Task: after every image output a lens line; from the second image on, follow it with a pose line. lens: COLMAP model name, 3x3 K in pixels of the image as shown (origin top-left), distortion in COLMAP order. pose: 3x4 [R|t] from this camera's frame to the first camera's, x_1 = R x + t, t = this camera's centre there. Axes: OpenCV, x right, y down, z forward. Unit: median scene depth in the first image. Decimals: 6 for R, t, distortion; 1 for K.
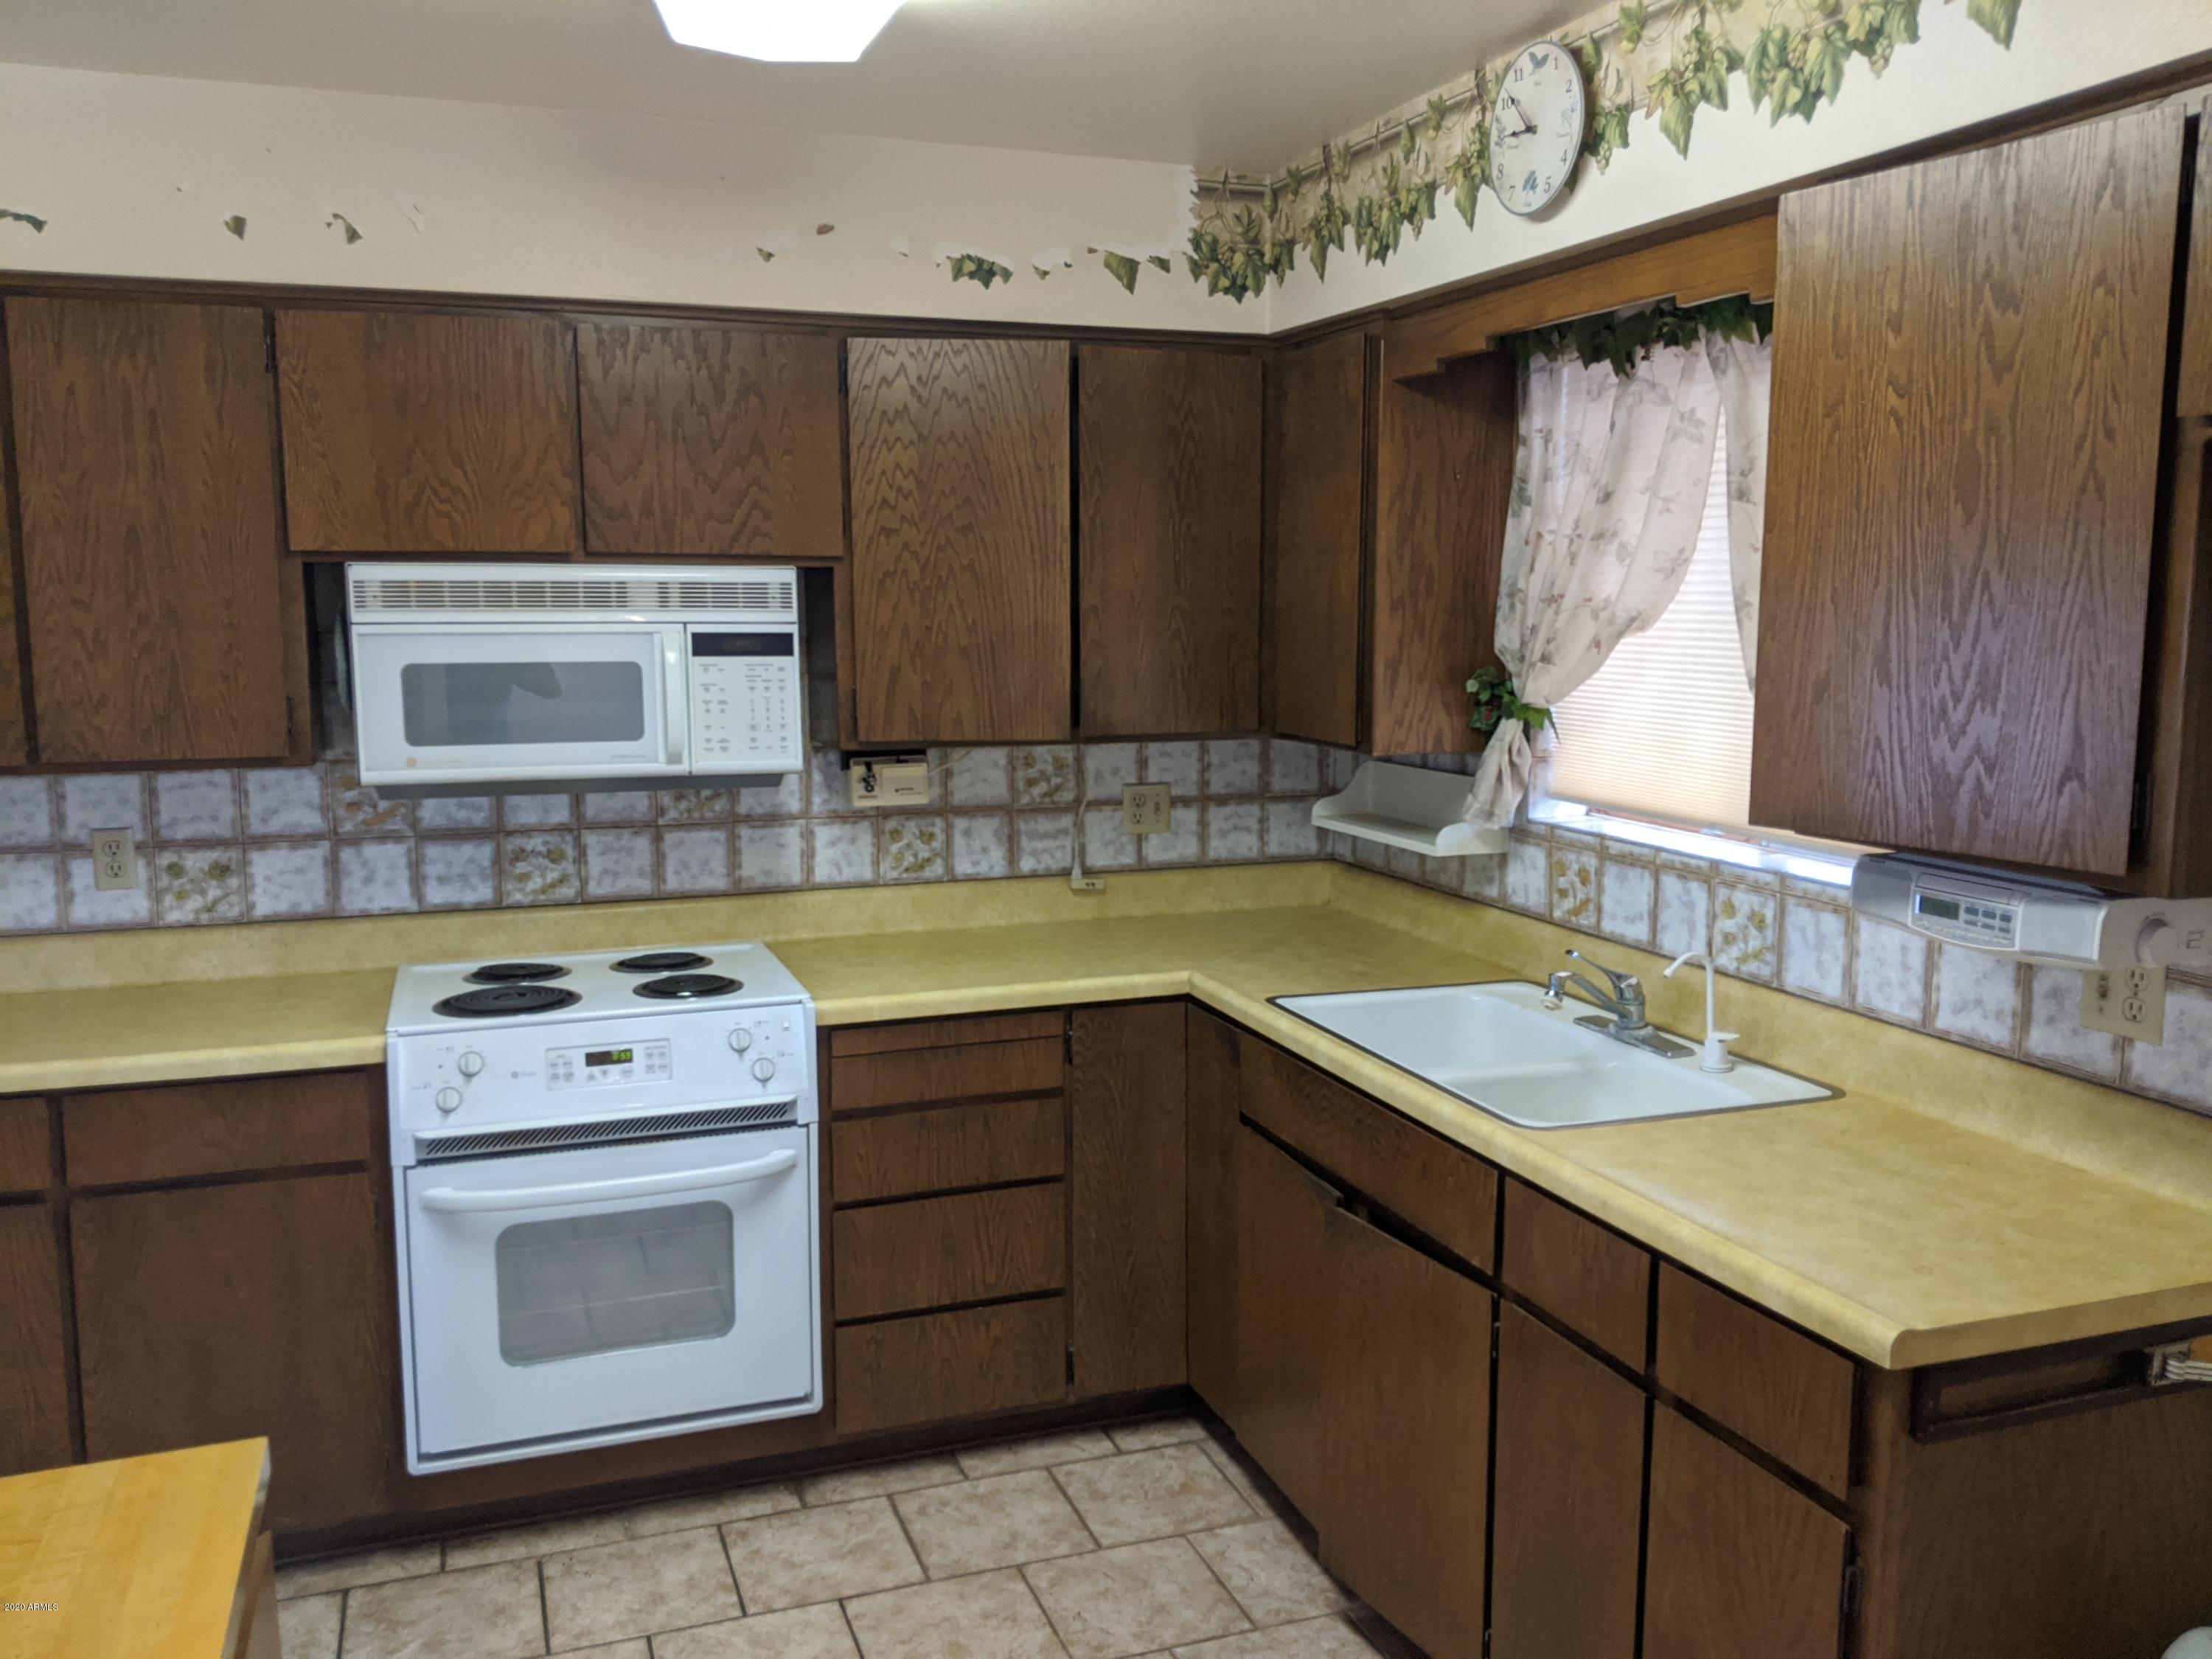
lens RADIAL K [[1768.3, 0, 1106.0], [0, 1768.3, 829.5], [0, 0, 1]] dist [0.092561, -0.185958]
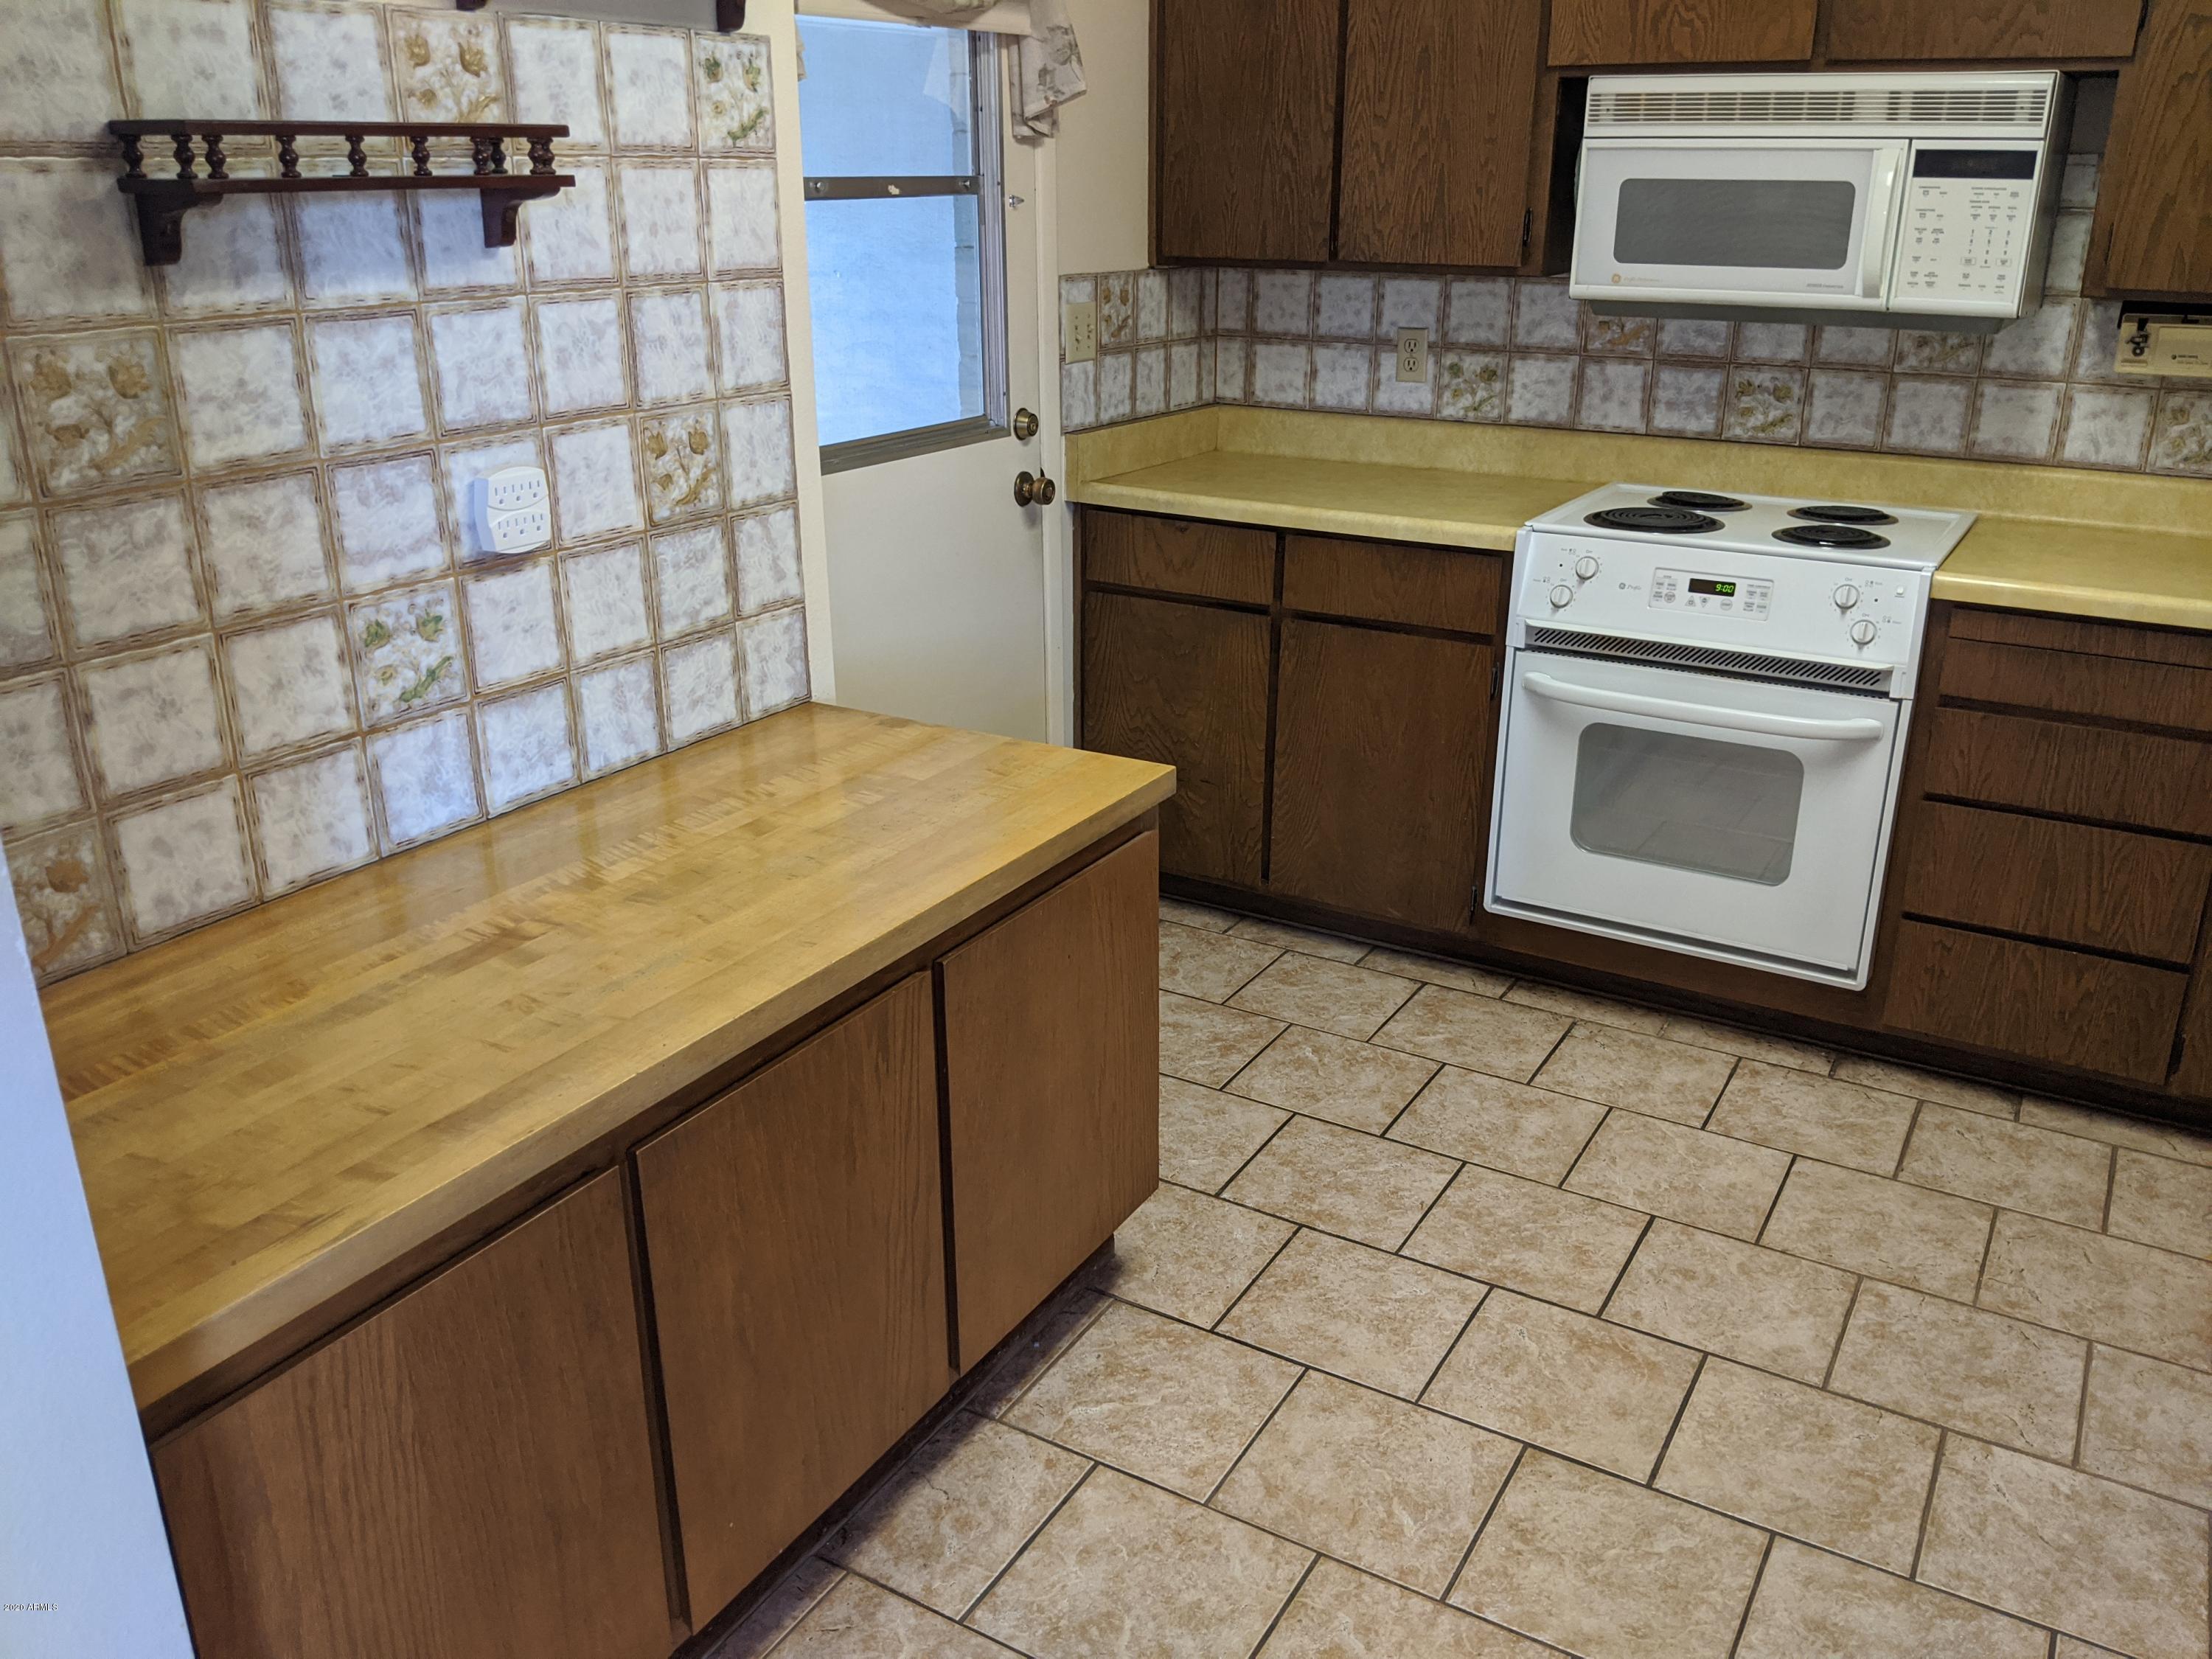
lens RADIAL K [[1790.9, 0, 1127.6], [0, 1790.9, 829.7], [0, 0, 1]] dist [0.048582, -0.111472]
pose [[0.636337, 0.271049, -0.722224, 0.266701], [-0.106319, 0.958118, 0.265905, 0.021171], [0.764049, -0.092419, 0.638504, 0.069670]]
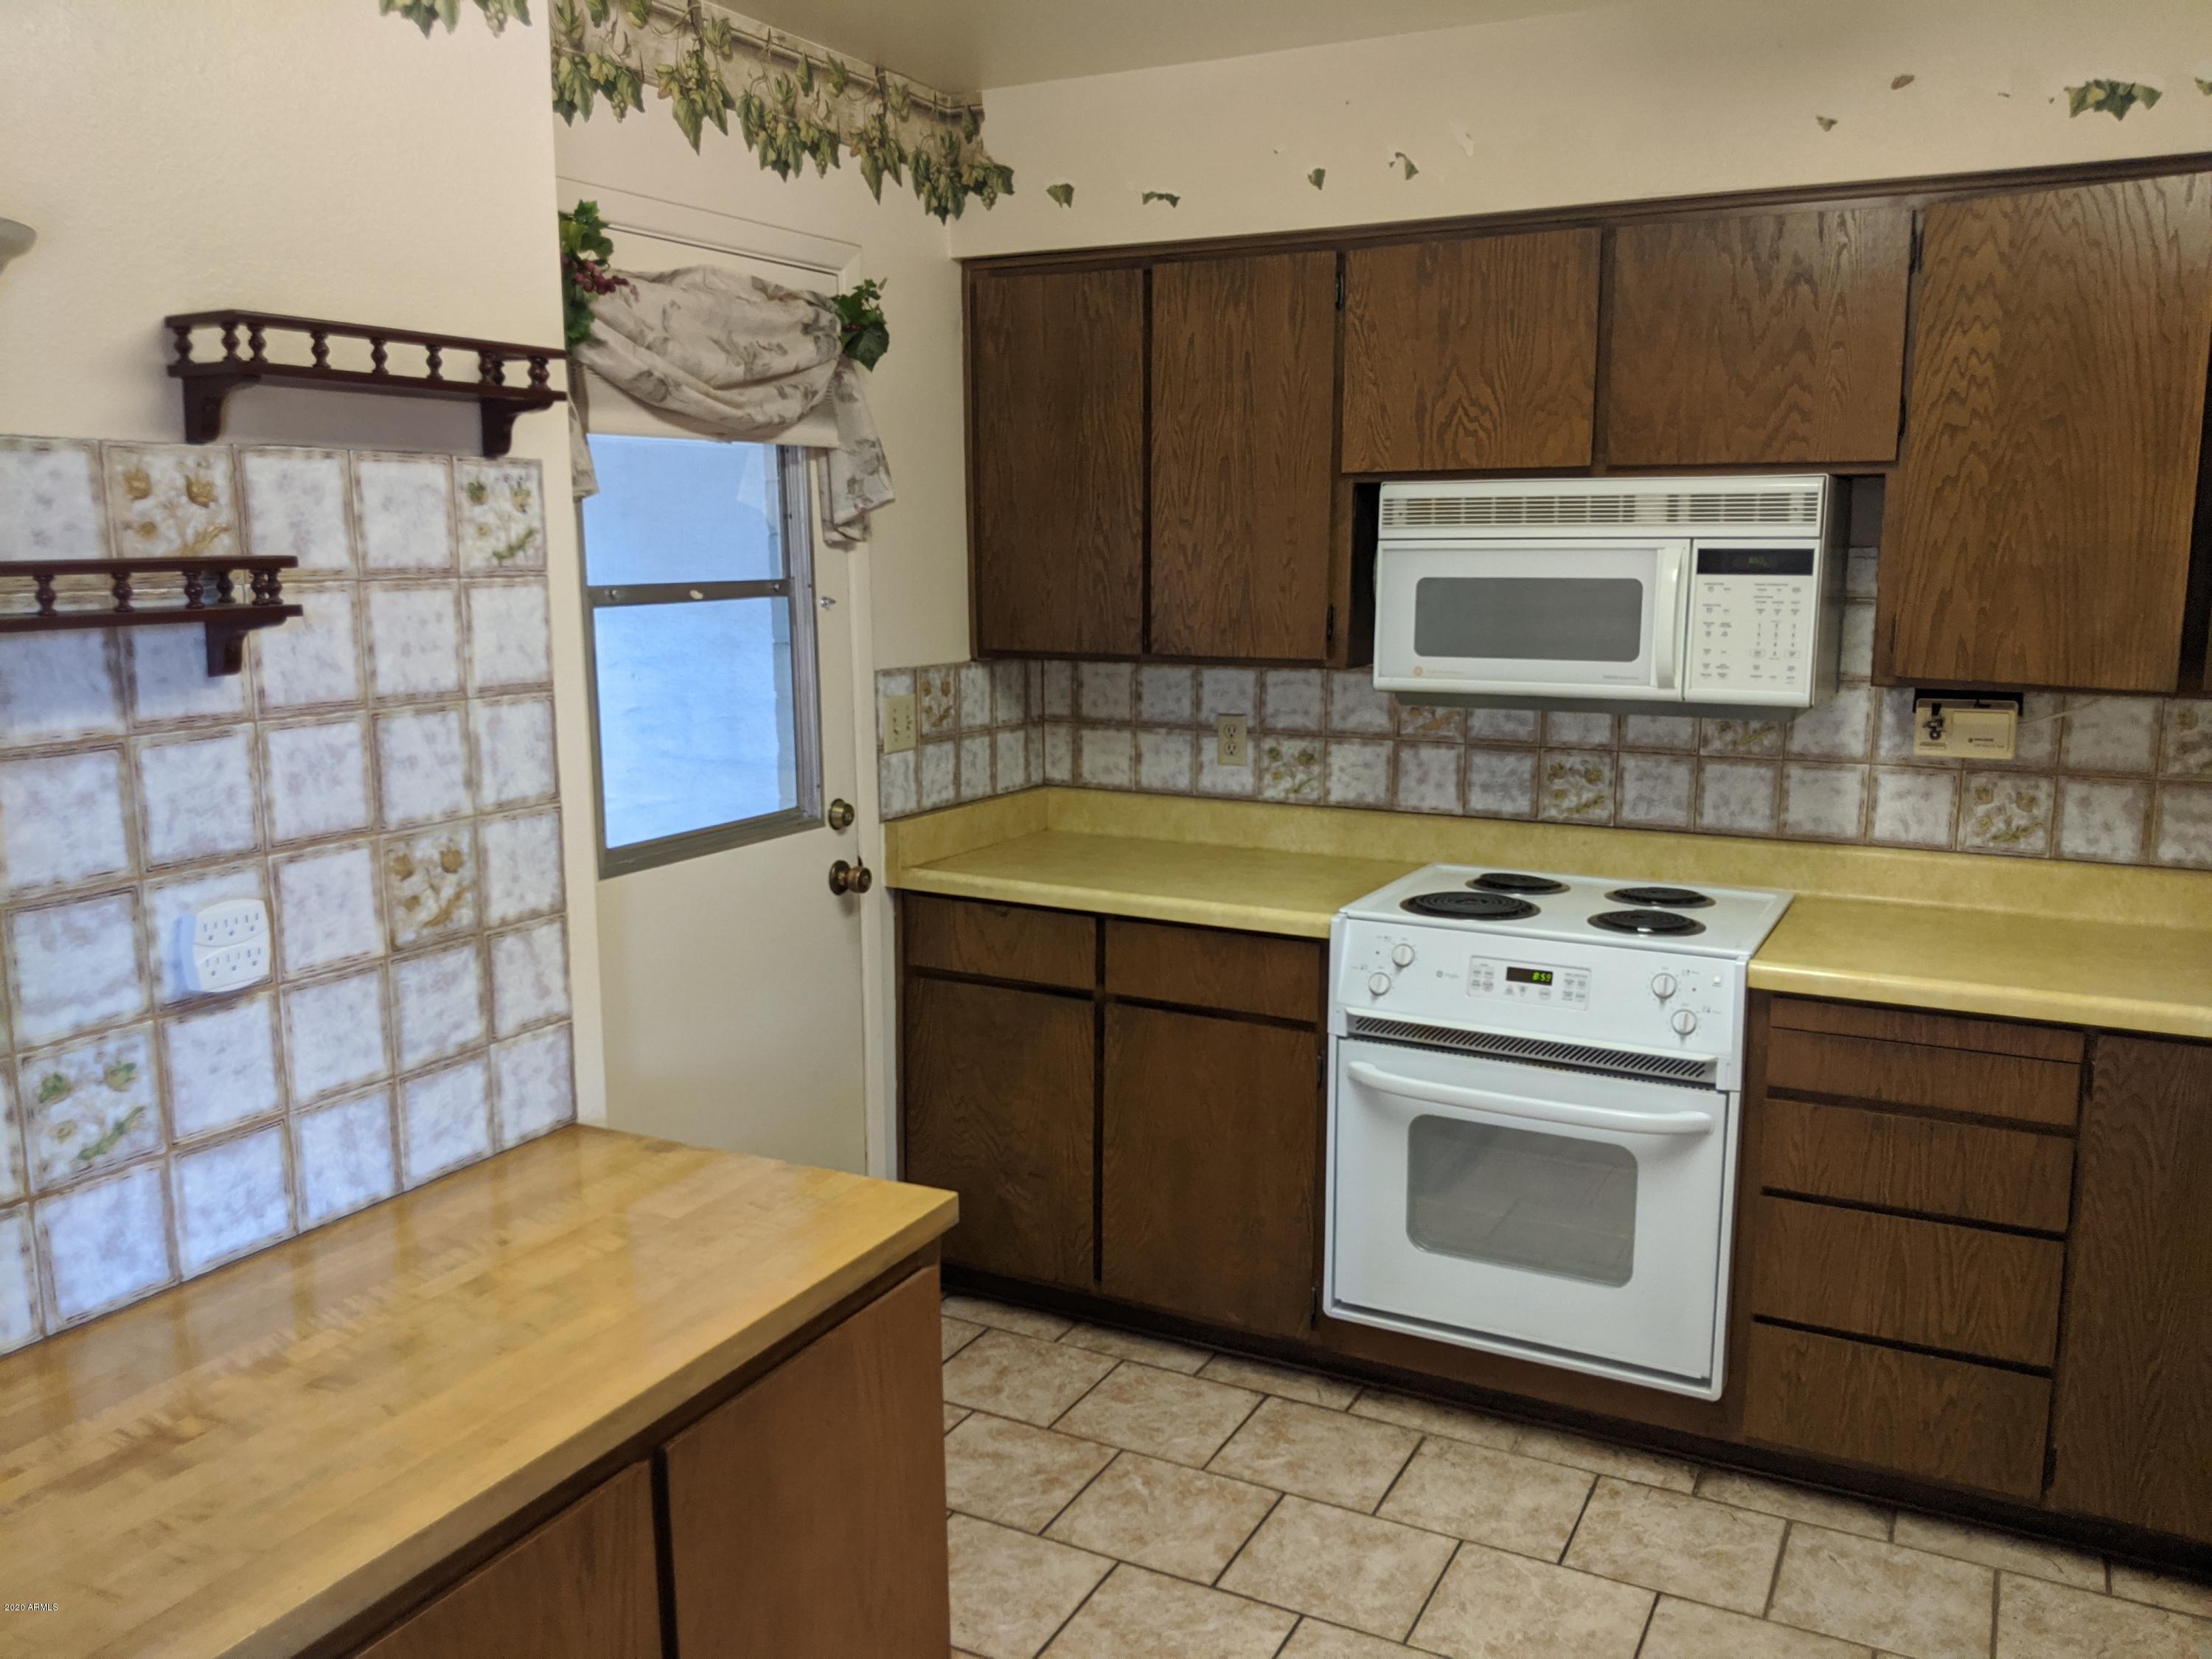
lens RADIAL K [[1762.8, 0, 1095.9], [0, 1762.8, 840.3], [0, 0, 1]] dist [0.077925, -0.171953]
pose [[0.668293, 0.125925, -0.733162, 0.255653], [-0.095138, 0.991943, 0.083652, -0.006734], [0.737789, 0.013847, 0.674889, 0.138445]]
